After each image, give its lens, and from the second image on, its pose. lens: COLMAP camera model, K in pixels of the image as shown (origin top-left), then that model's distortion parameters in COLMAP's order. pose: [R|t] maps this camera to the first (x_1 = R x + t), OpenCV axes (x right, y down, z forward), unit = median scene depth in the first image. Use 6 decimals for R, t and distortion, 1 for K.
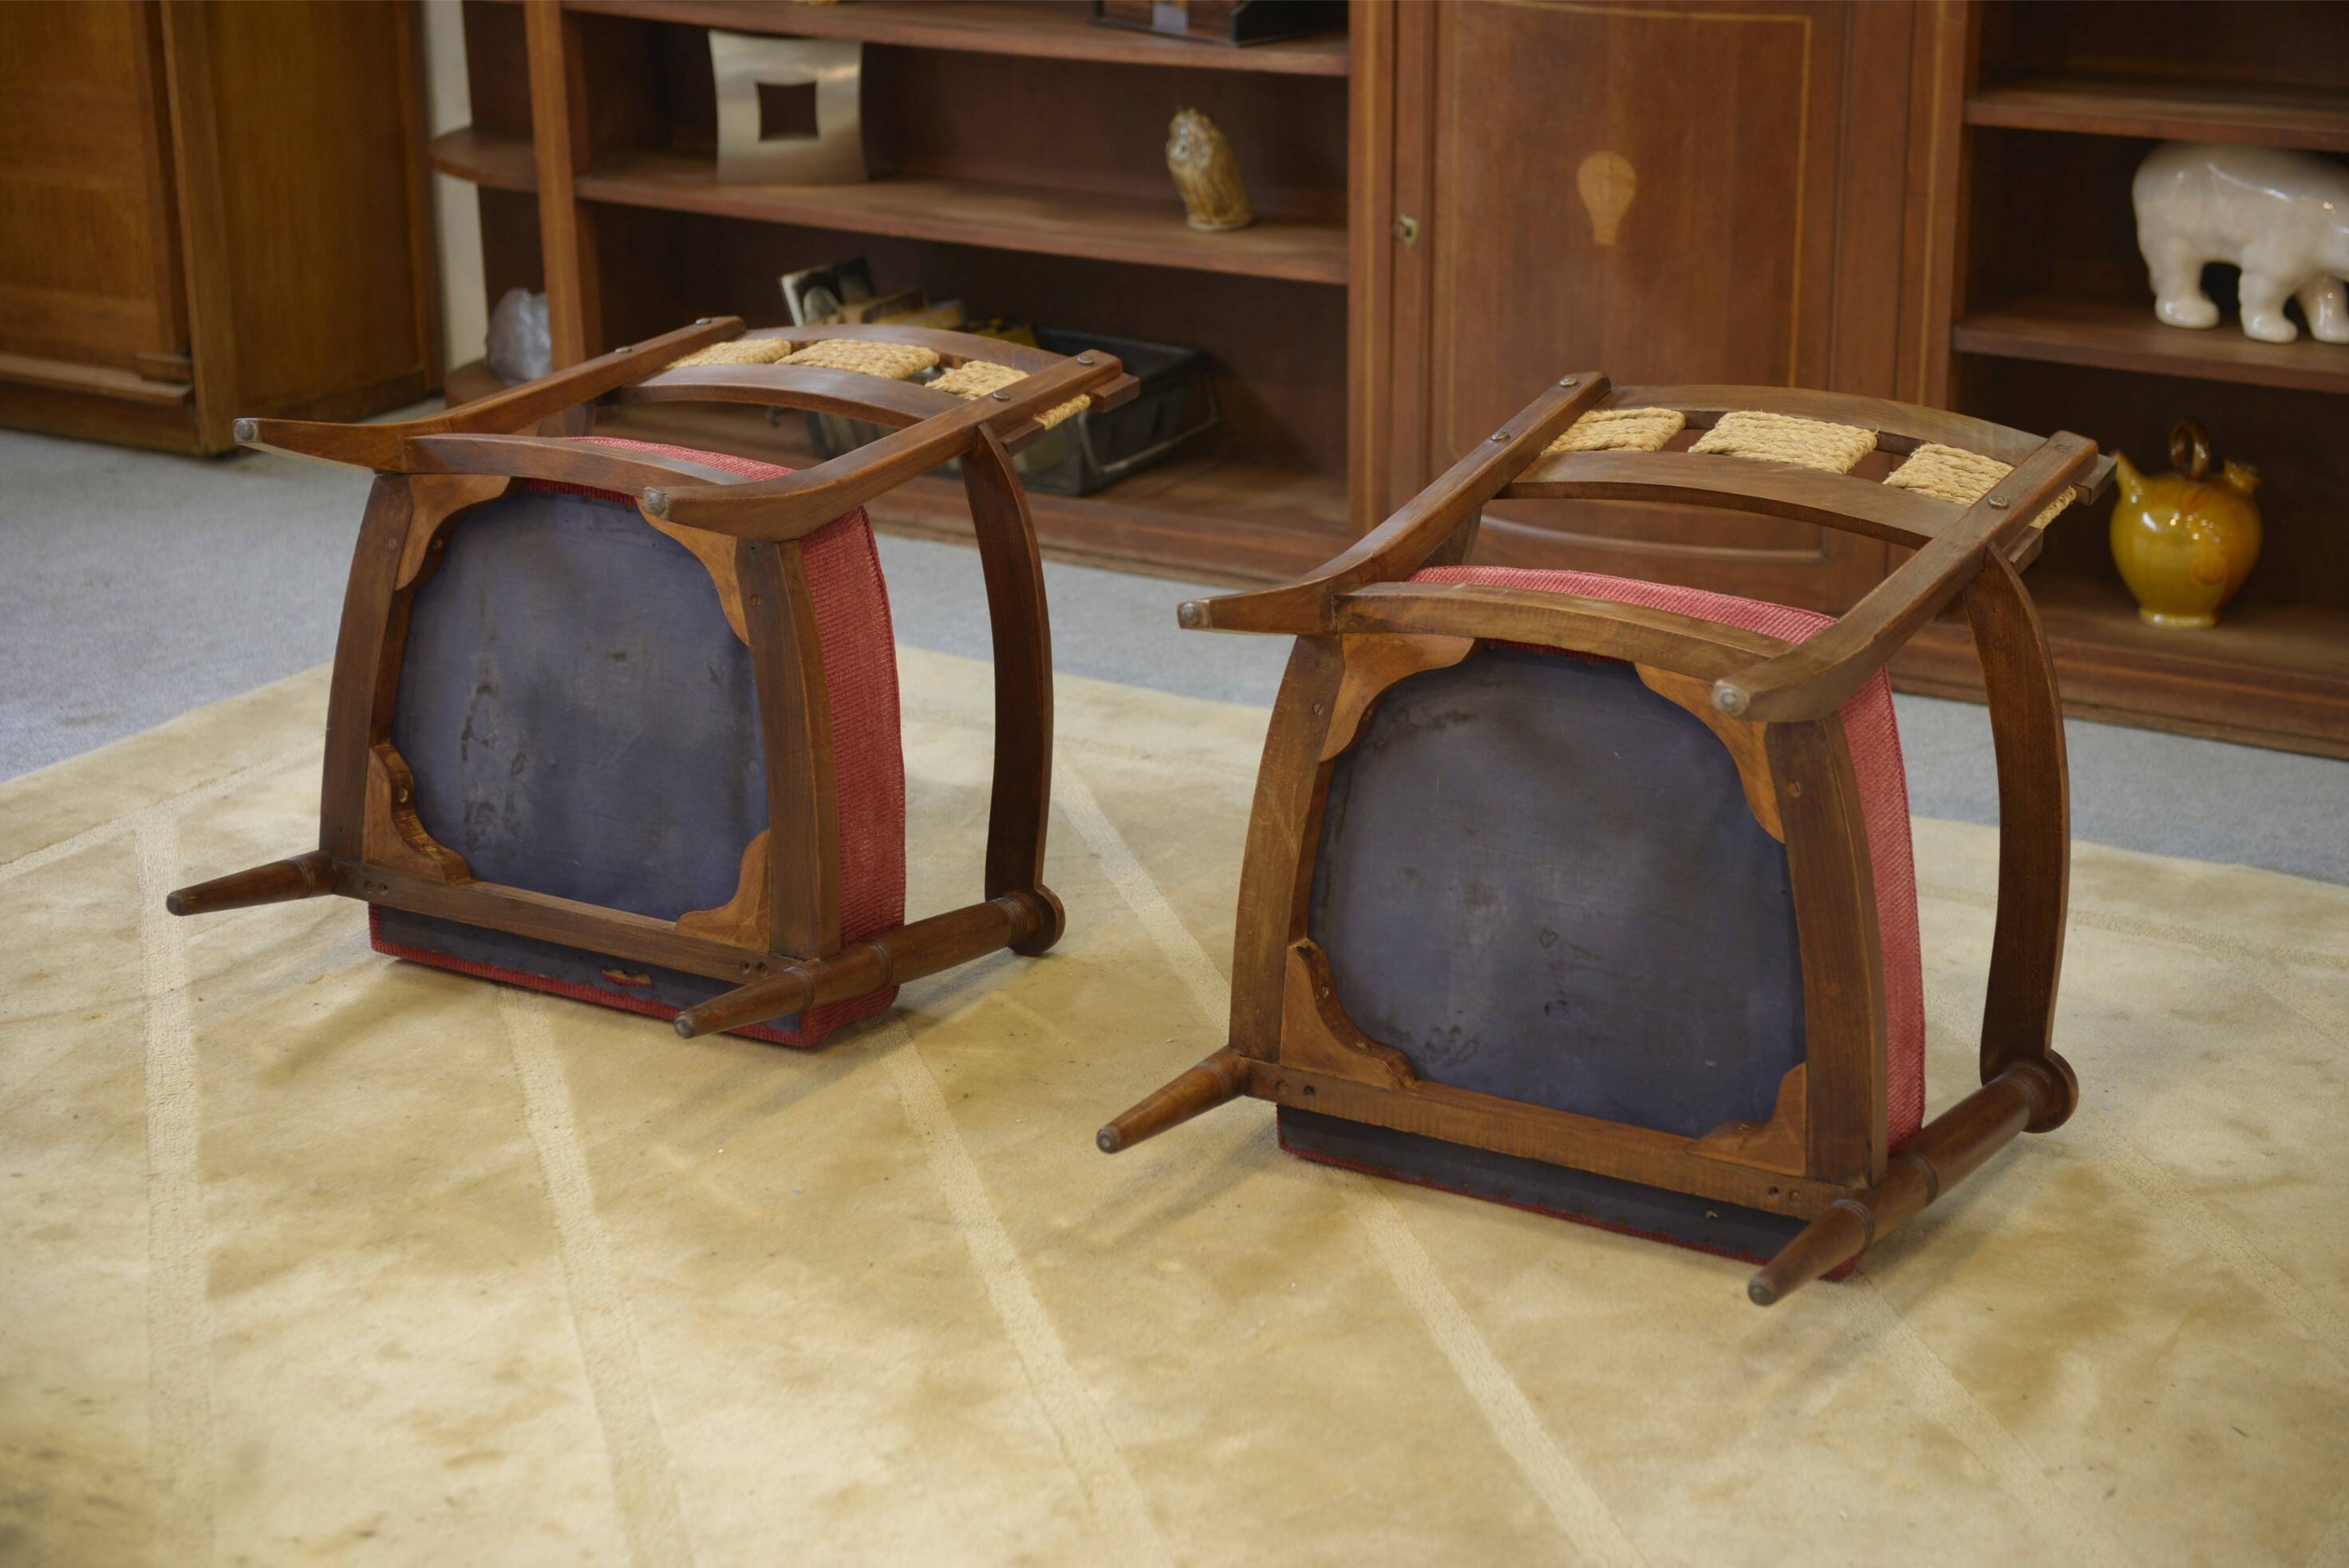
lens RADIAL K [[4083.7, 0, 1174.5], [0, 4083.7, 784.0], [0, 0, 1]] dist [0.167953, -0.337308]
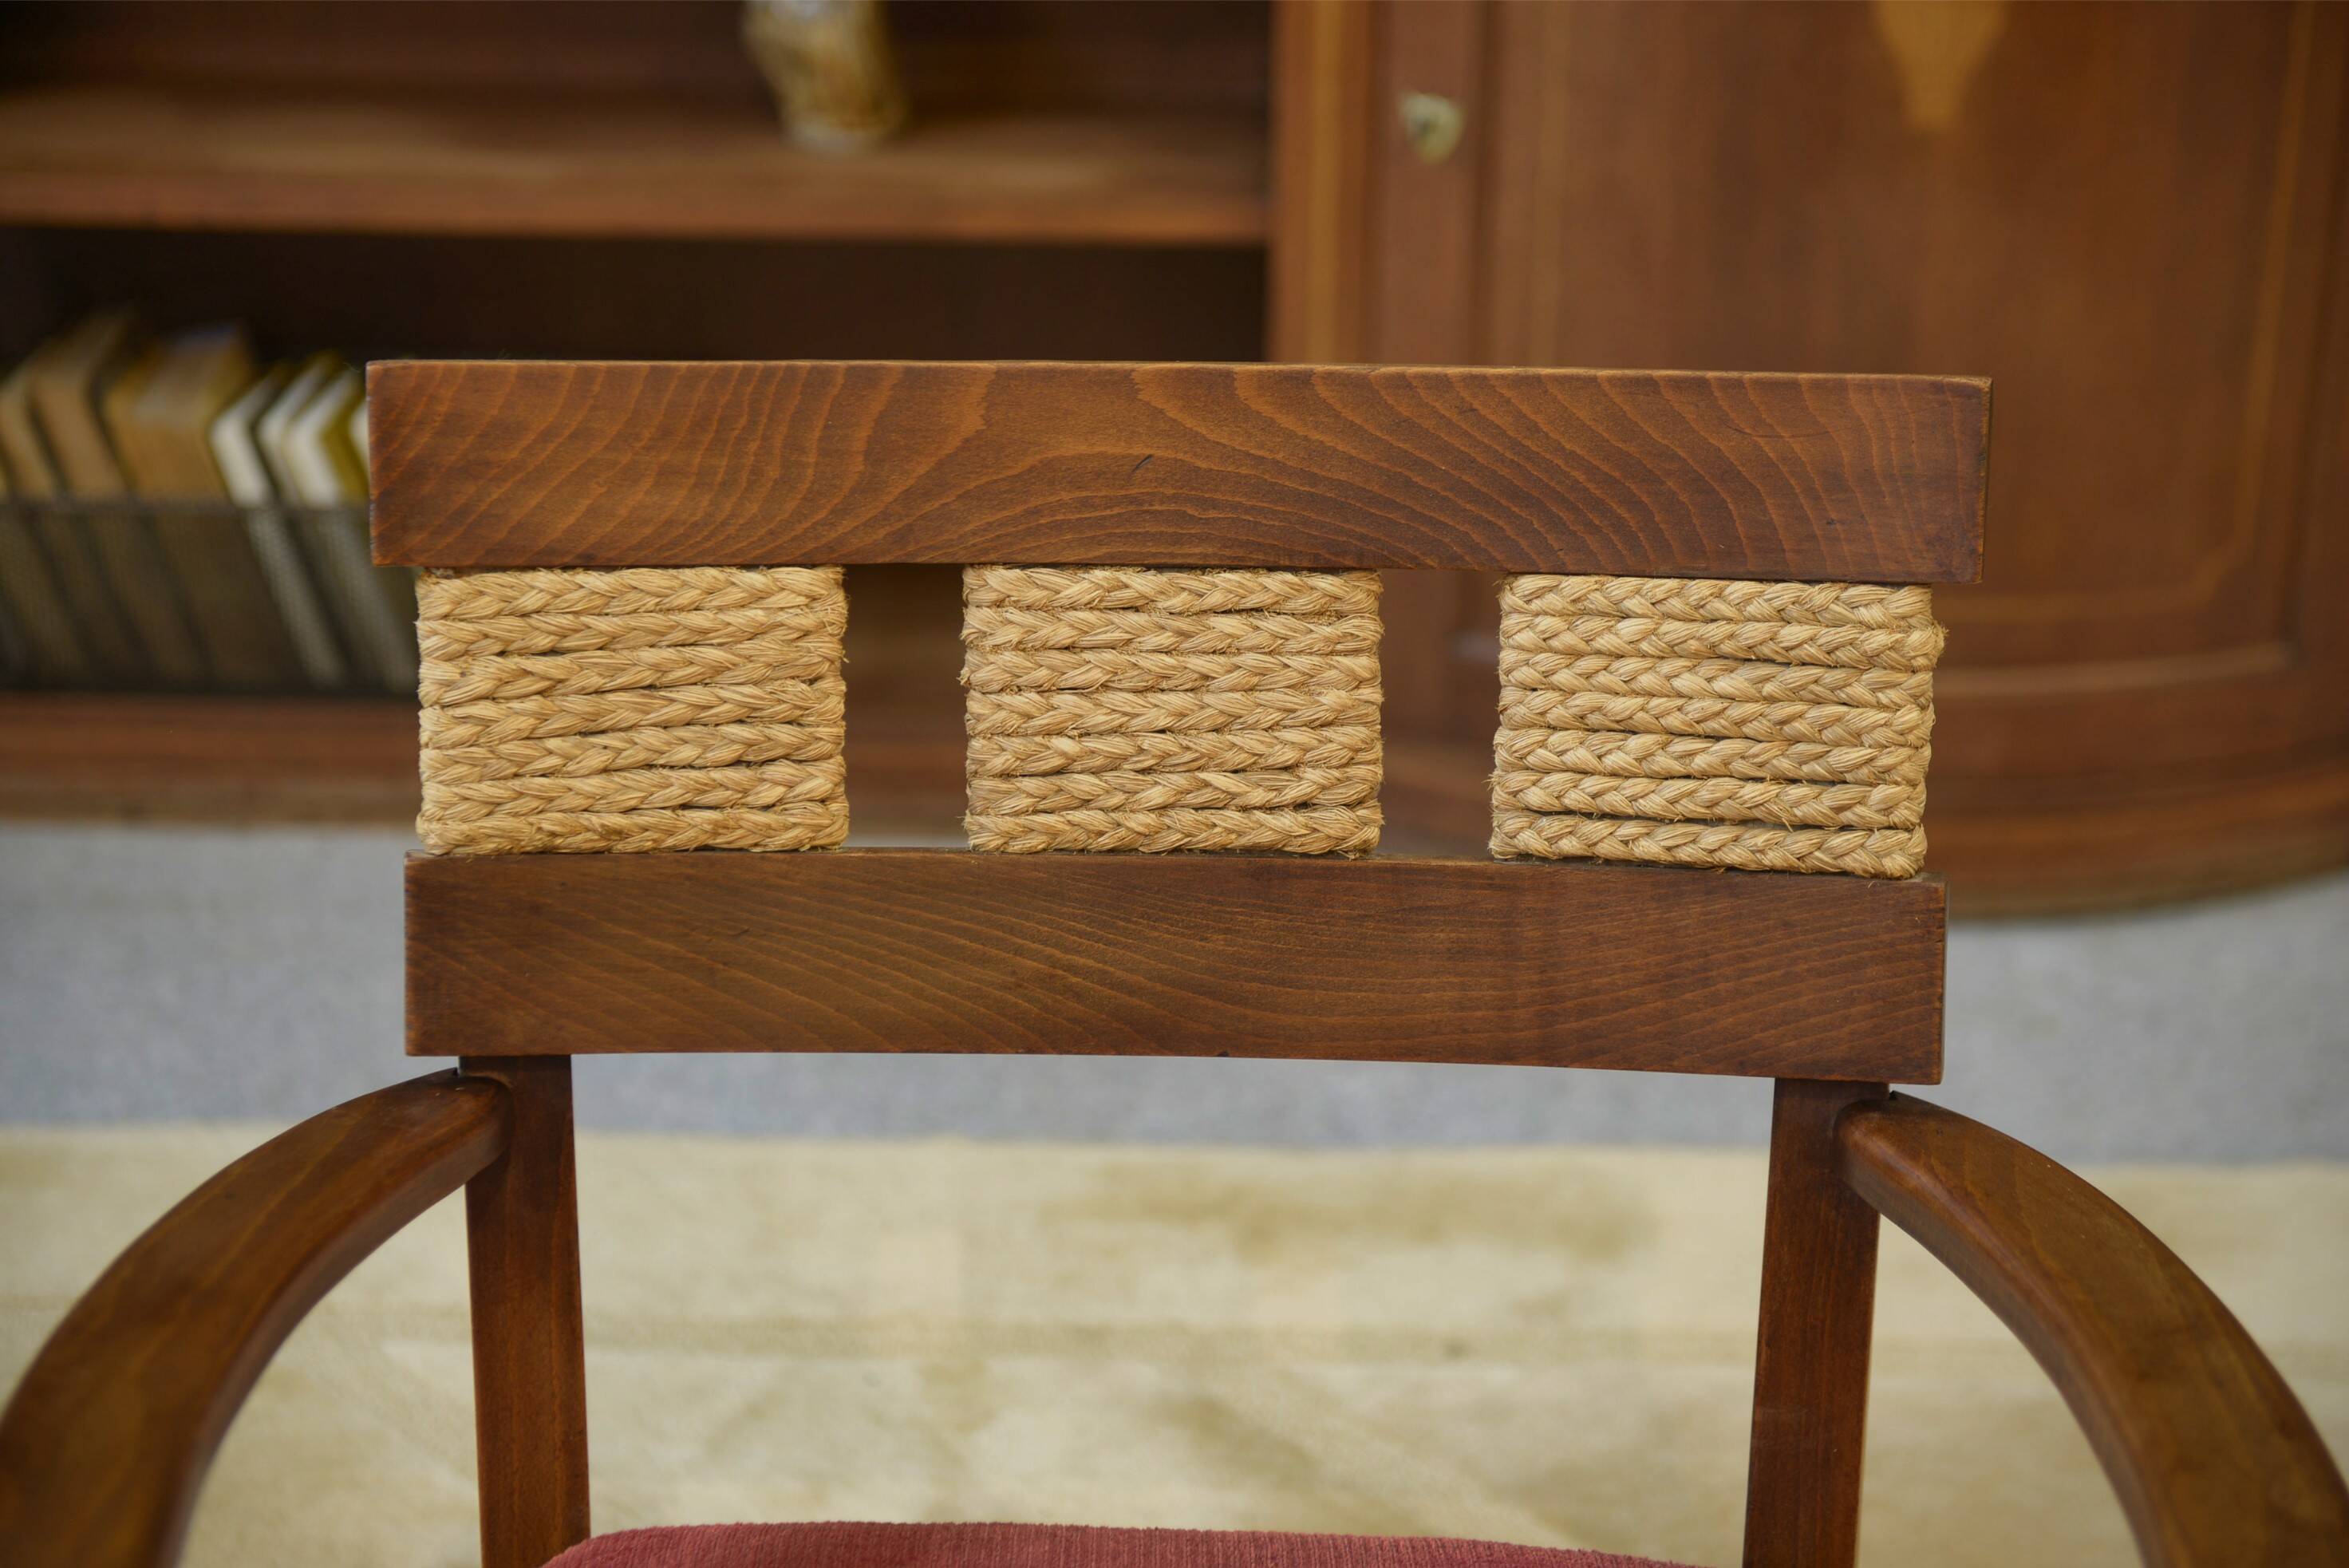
lens RADIAL K [[4467.8, 0, 1174.5], [0, 4467.8, 784.0], [0, 0, 1]] dist [0.134745, -0.336273]
pose [[0.864100, -0.177388, 0.471025, -0.261505], [0.142014, 0.983739, 0.109951, -0.129404], [-0.482870, -0.028116, 0.875241, 0.571009]]
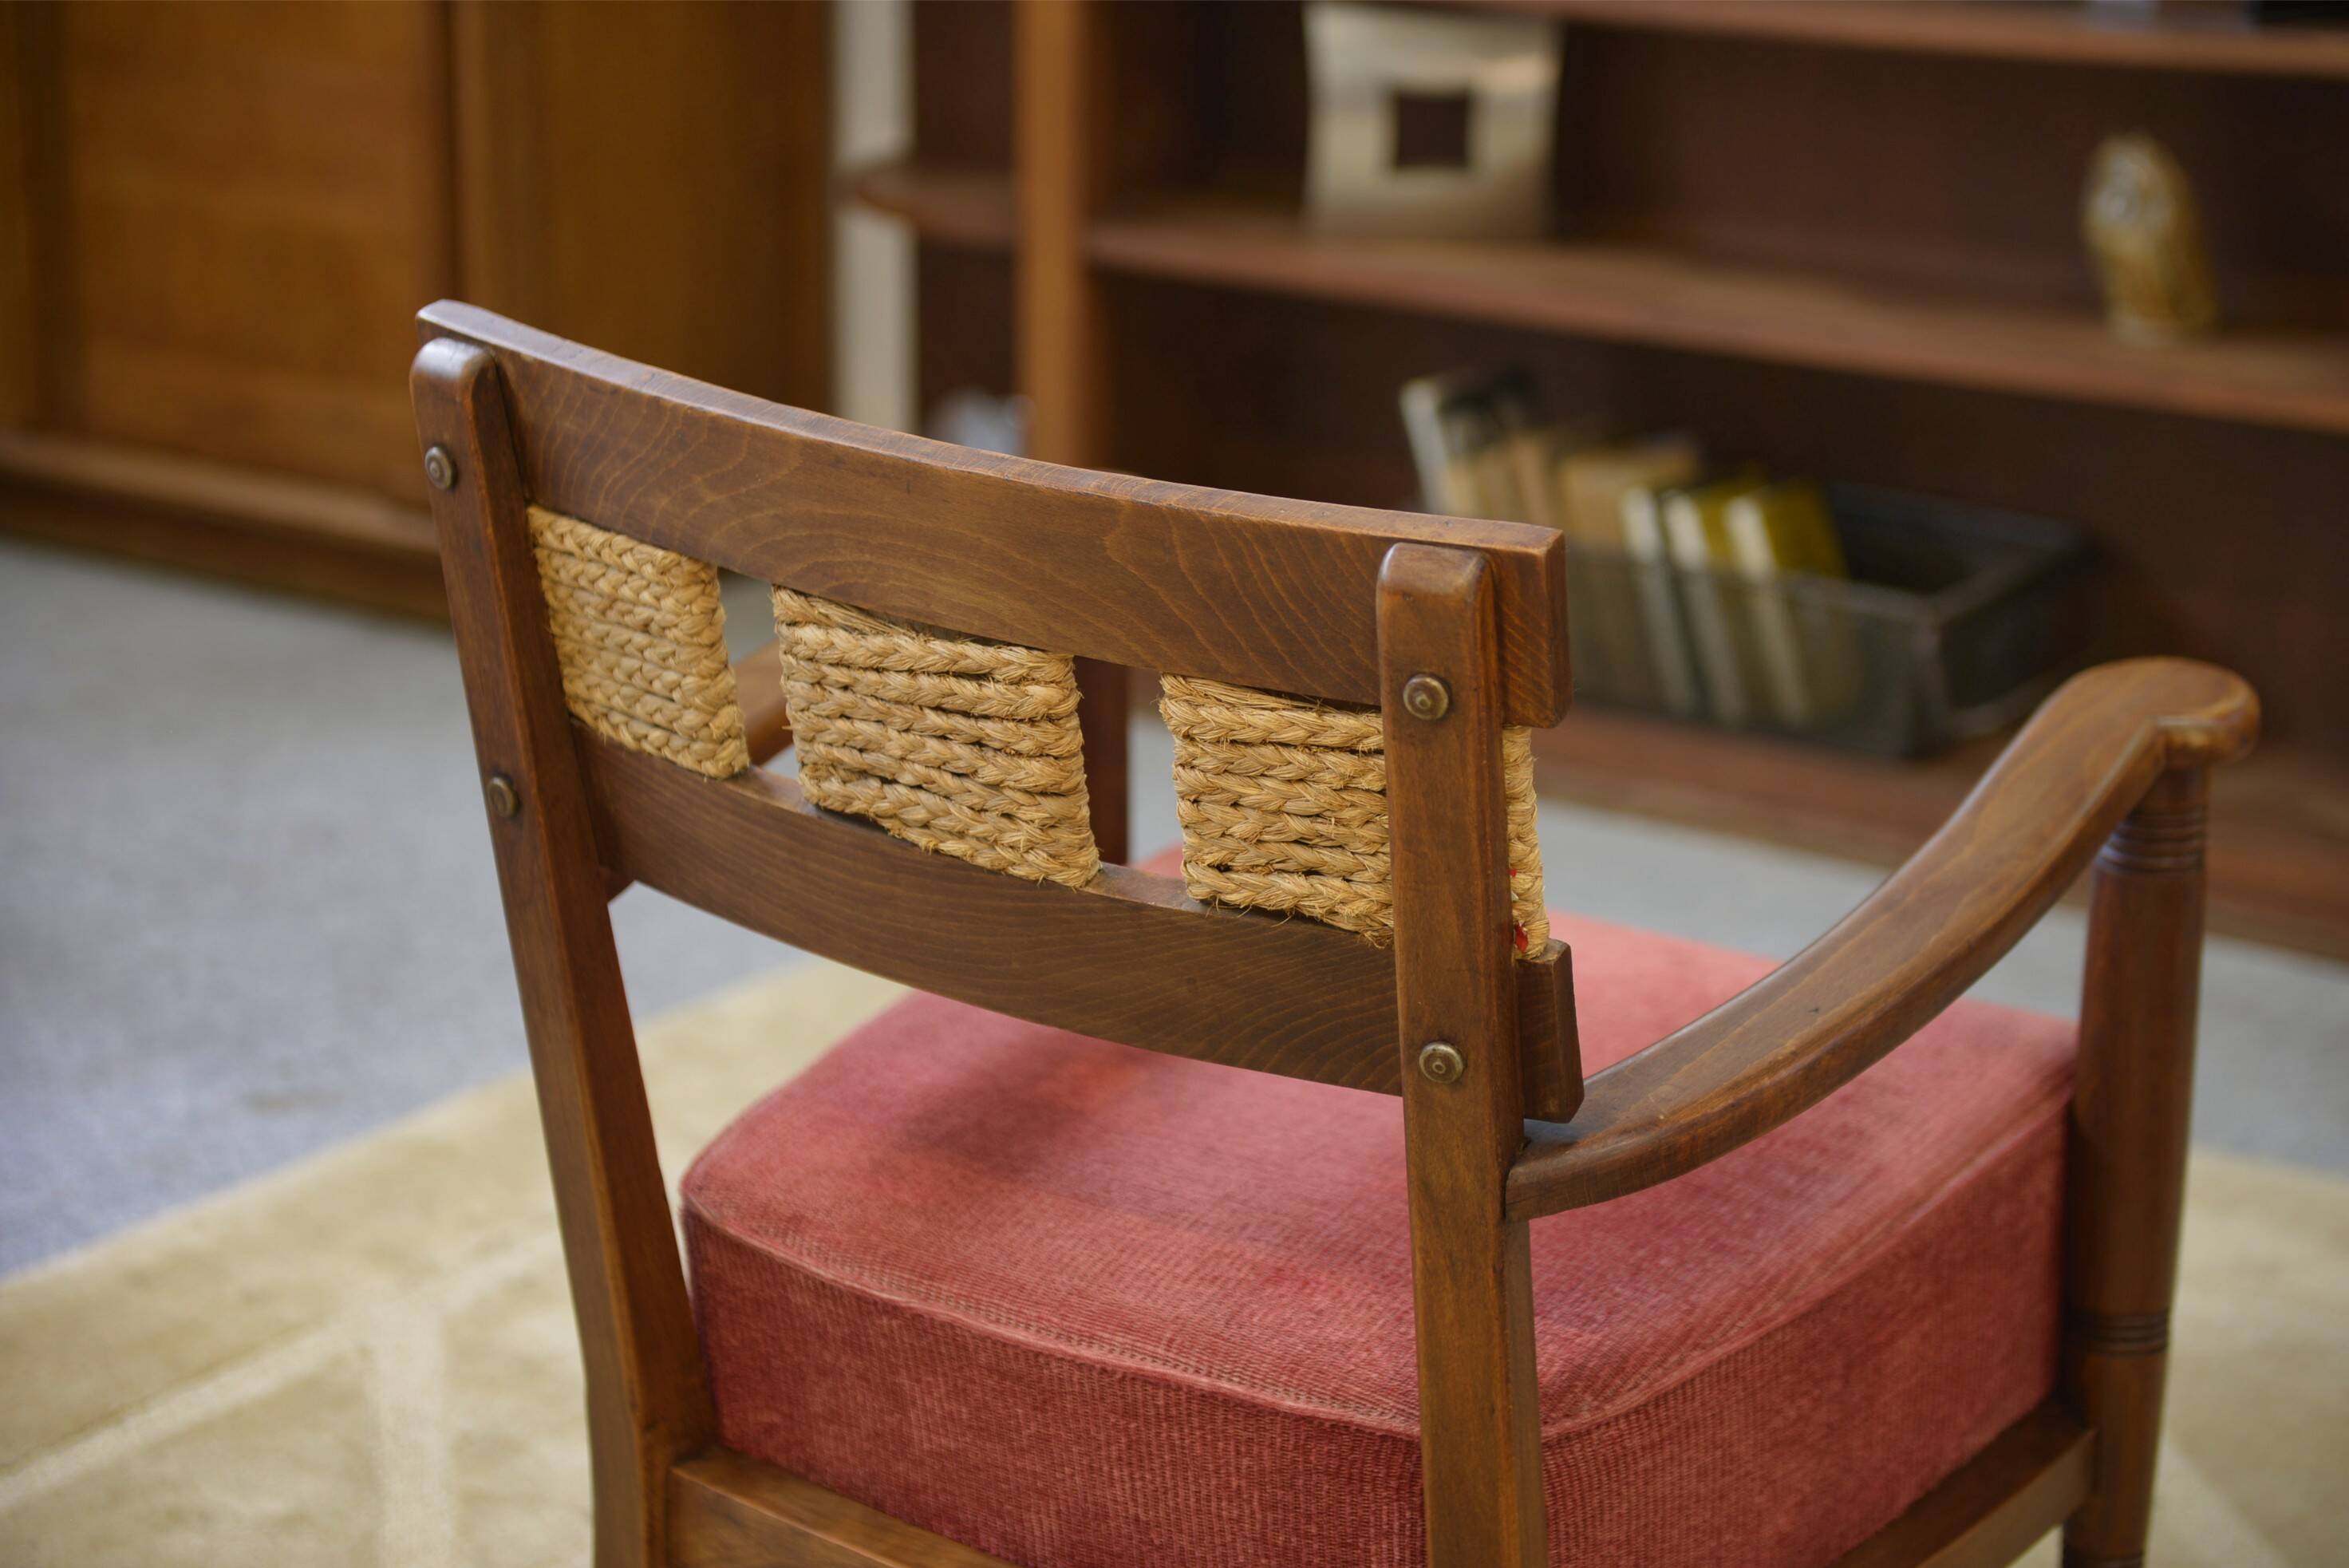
lens RADIAL K [[4467.8, 0, 1174.5], [0, 4467.8, 784.0], [0, 0, 1]] dist [0.134745, -0.336273]
pose [[0.997386, 0.043596, -0.057622, -0.107694], [-0.045897, 0.998176, -0.039231, -0.042693], [0.055807, 0.041773, 0.997567, 0.383433]]
